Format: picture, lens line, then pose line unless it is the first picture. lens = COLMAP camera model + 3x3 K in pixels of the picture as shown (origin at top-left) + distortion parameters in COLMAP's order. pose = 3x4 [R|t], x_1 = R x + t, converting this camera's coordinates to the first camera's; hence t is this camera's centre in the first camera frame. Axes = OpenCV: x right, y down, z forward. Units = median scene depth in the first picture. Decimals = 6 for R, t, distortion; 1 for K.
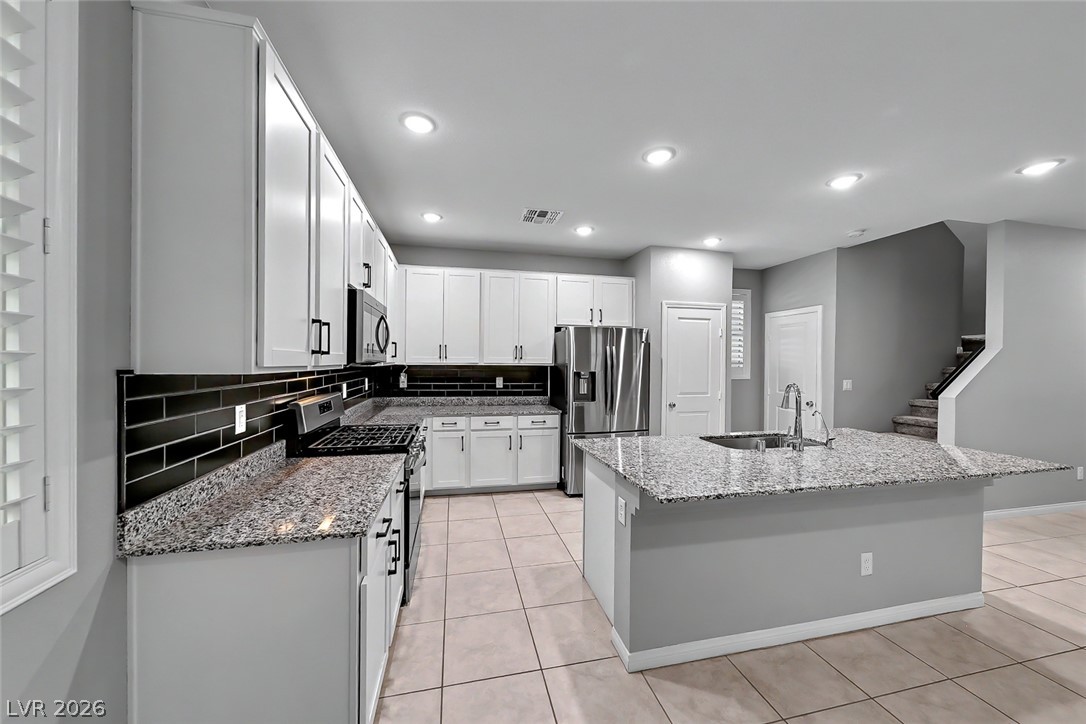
lens RADIAL K [[383.6, 0, 539.4], [0, 383.6, 365.1], [0, 0, 1]] dist [-0.000457, 0.000007]
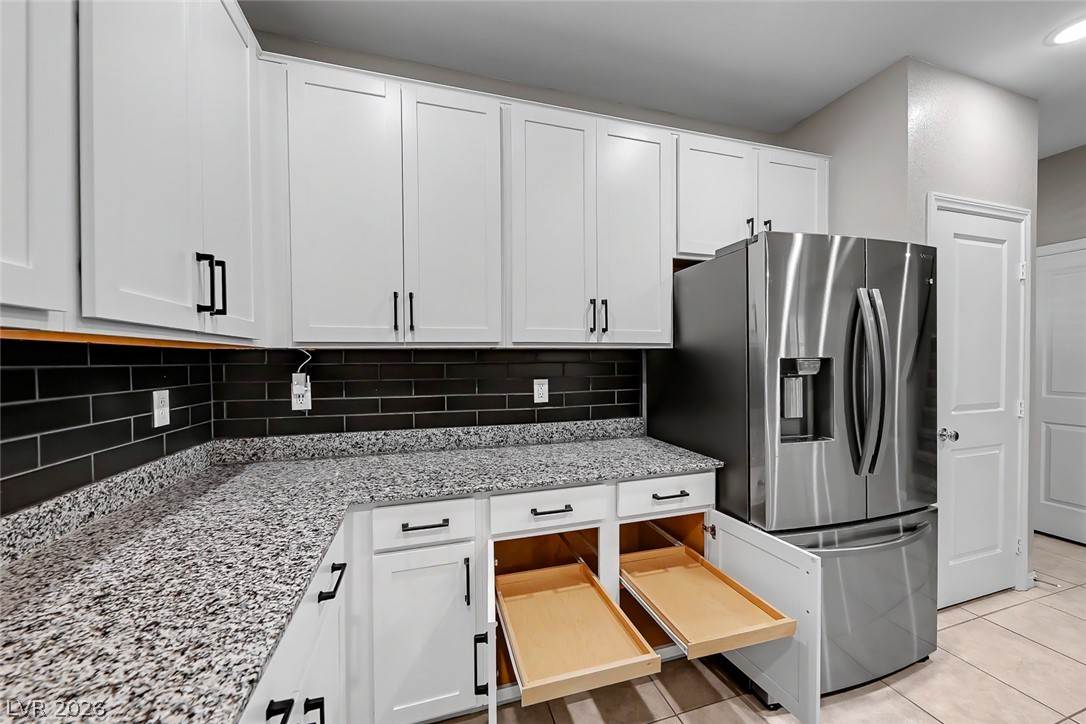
lens RADIAL K [[391.6, 0, 538.5], [0, 391.6, 366.8], [0, 0, 1]] dist [-0.000037, 0.000089]
pose [[0.997959, -0.018369, 0.061166, -0.149603], [0.018413, 0.999830, -0.000160, 0.020454], [-0.061153, 0.001286, 0.998128, 0.629386]]
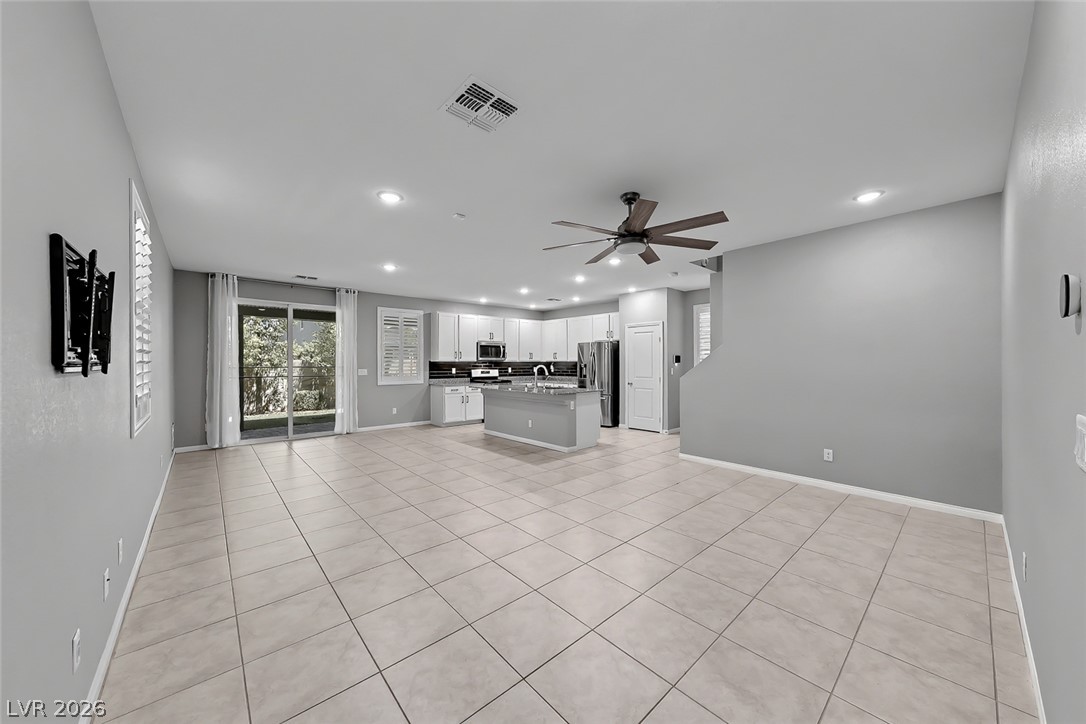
lens RADIAL K [[378.3, 0, 541.7], [0, 378.3, 382.9], [0, 0, 1]] dist [0.000031, 0.000032]
pose [[0.479092, 0.039142, -0.876892, 1.780285], [-0.004654, 0.999104, 0.042055, 0.032245], [0.877753, -0.016067, 0.478845, -0.184601]]
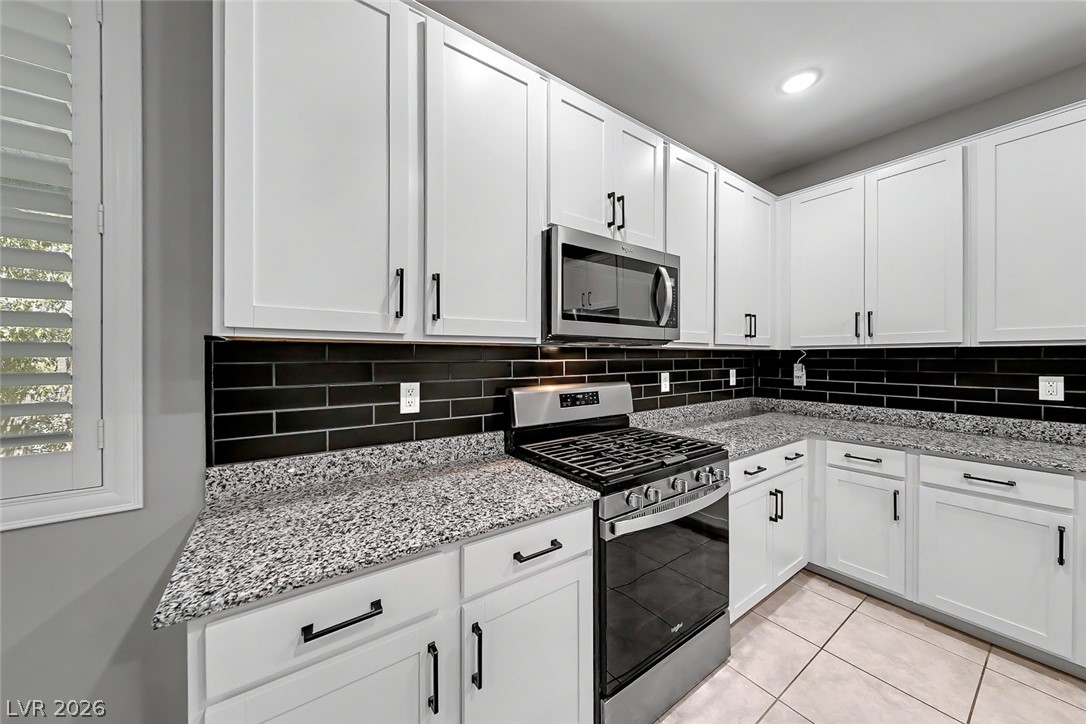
lens RADIAL K [[372.2, 0, 543.0], [0, 372.2, 362.0], [0, 0, 1]] dist [0.000335, 0.000020]
pose [[0.382216, -0.000431, -0.924073, 0.065124], [-0.003743, 0.999991, -0.002014, 0.022186], [0.924066, 0.004229, 0.382211, 0.378802]]
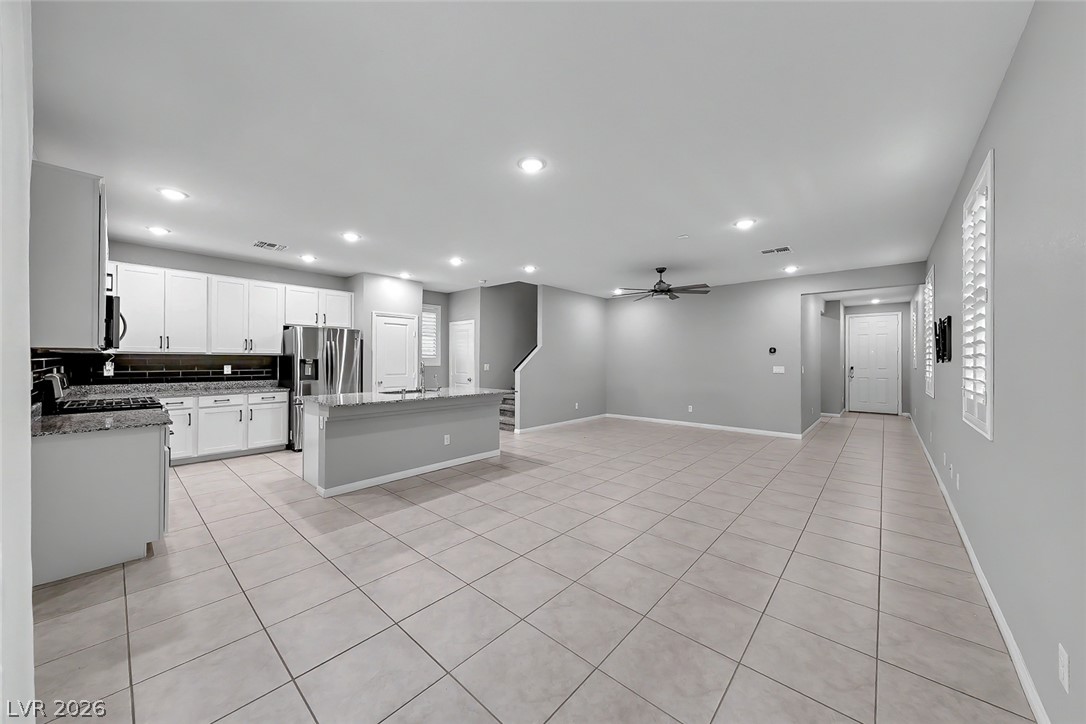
lens RADIAL K [[384.4, 0, 529.0], [0, 384.4, 358.6], [0, 0, 1]] dist [0.028088, 0.000091]
pose [[0.828908, -0.001771, 0.559382, -0.008256], [0.007185, 0.999946, -0.007480, 0.030099], [-0.559339, 0.010219, 0.828876, -0.583006]]
